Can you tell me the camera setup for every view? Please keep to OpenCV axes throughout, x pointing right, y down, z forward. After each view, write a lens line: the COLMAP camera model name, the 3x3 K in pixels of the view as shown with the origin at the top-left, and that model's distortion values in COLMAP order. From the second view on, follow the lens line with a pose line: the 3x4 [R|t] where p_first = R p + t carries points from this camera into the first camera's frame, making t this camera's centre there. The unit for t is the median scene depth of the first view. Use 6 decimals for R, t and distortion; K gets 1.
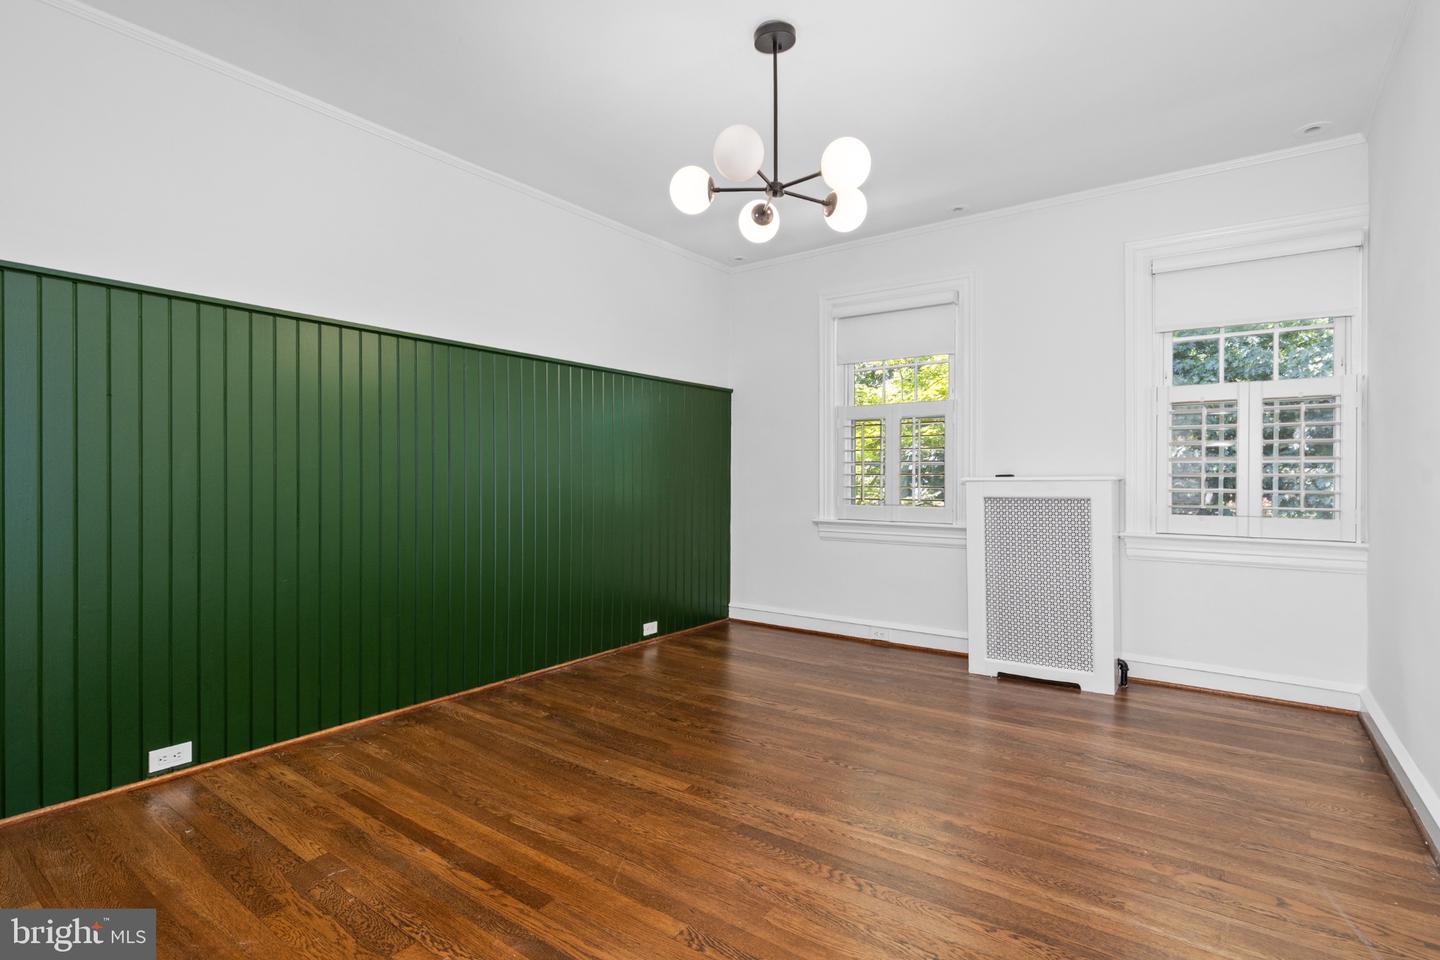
lens RADIAL K [[694.2, 0, 719.2], [0, 694.2, 482.7], [0, 0, 1]] dist [-0.000086, -0.000034]
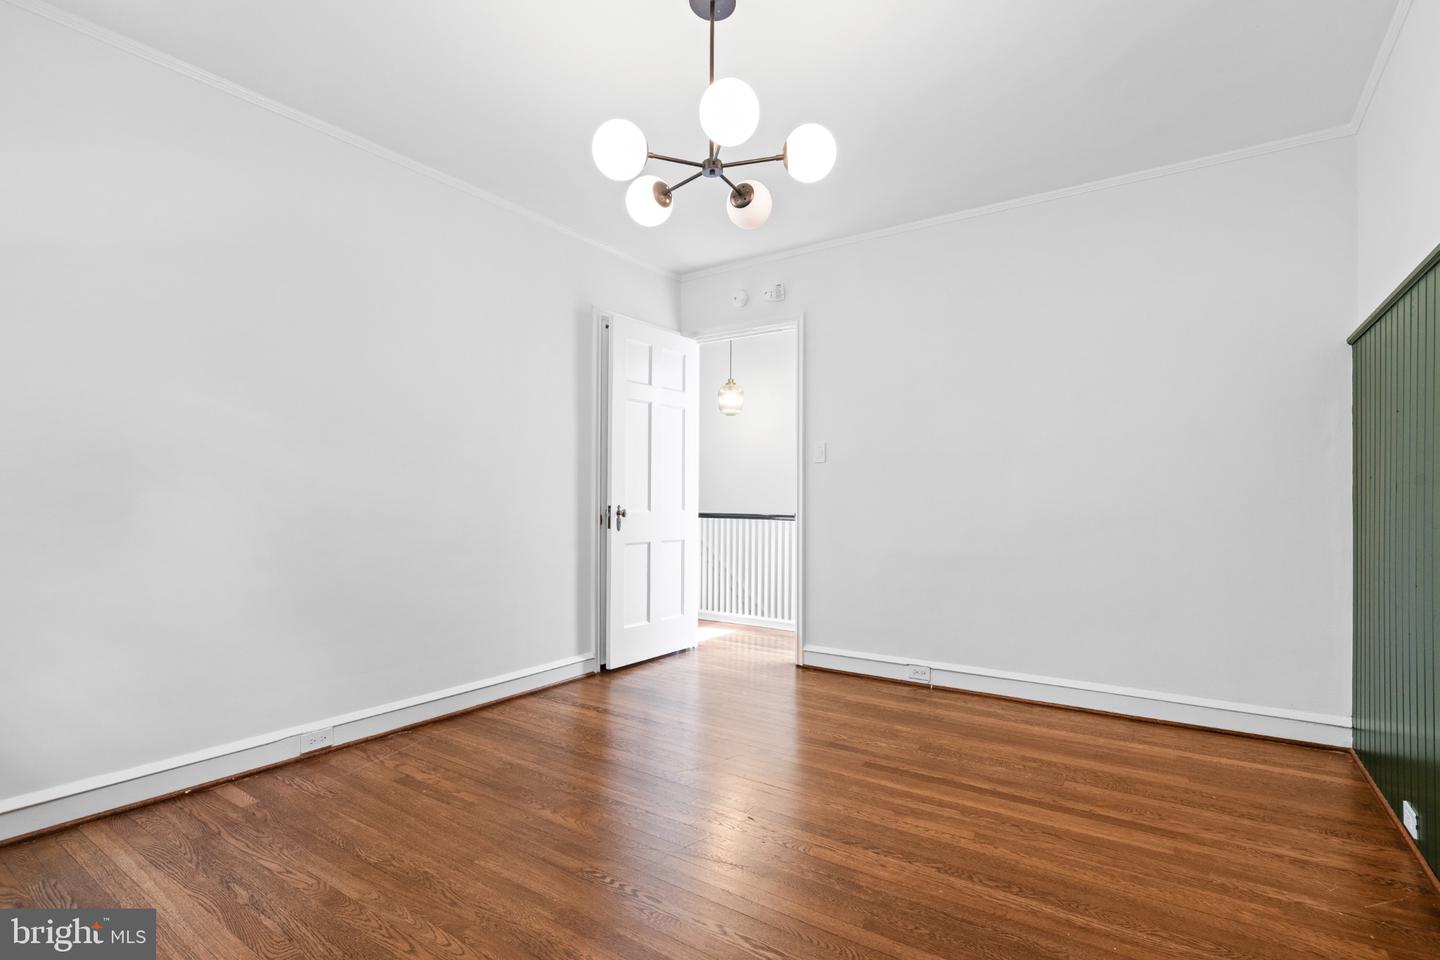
lens RADIAL K [[694.2, 0, 720.1], [0, 694.2, 489.6], [0, 0, 1]] dist [-0.000086, -0.000034]
pose [[-0.999522, -0.002978, -0.030782, 0.105316], [-0.002605, 0.999923, -0.012137, -0.003007], [0.030816, -0.012051, -0.999452, 2.029952]]
